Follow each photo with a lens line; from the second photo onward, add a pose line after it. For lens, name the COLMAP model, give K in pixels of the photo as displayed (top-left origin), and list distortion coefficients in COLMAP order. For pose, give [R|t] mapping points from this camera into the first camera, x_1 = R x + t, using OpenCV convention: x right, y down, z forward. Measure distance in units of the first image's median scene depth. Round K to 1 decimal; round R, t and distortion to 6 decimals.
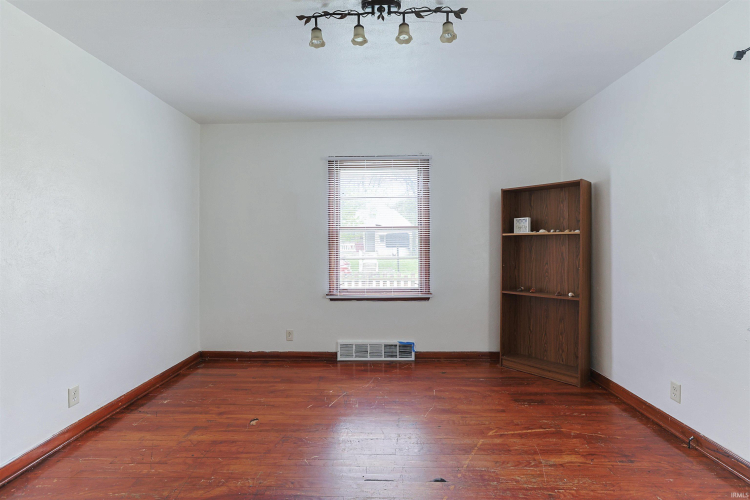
lens RADIAL K [[360.9, 0, 379.0], [0, 360.9, 245.8], [0, 0, 1]] dist [-0.019842, 0.012828]
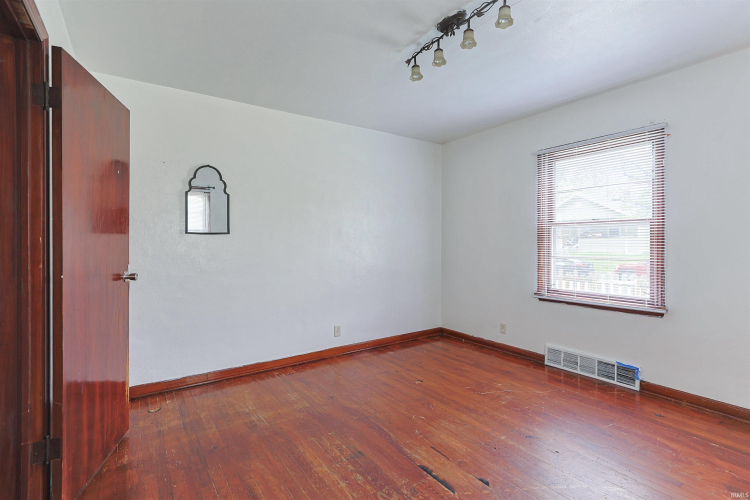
lens RADIAL K [[360.9, 0, 379.0], [0, 360.9, 245.8], [0, 0, 1]] dist [-0.019842, 0.012828]
pose [[0.592705, 0.011442, -0.805338, 0.385268], [-0.003378, 0.999926, 0.011720, -0.003201], [0.805412, -0.004226, 0.592700, 0.089251]]
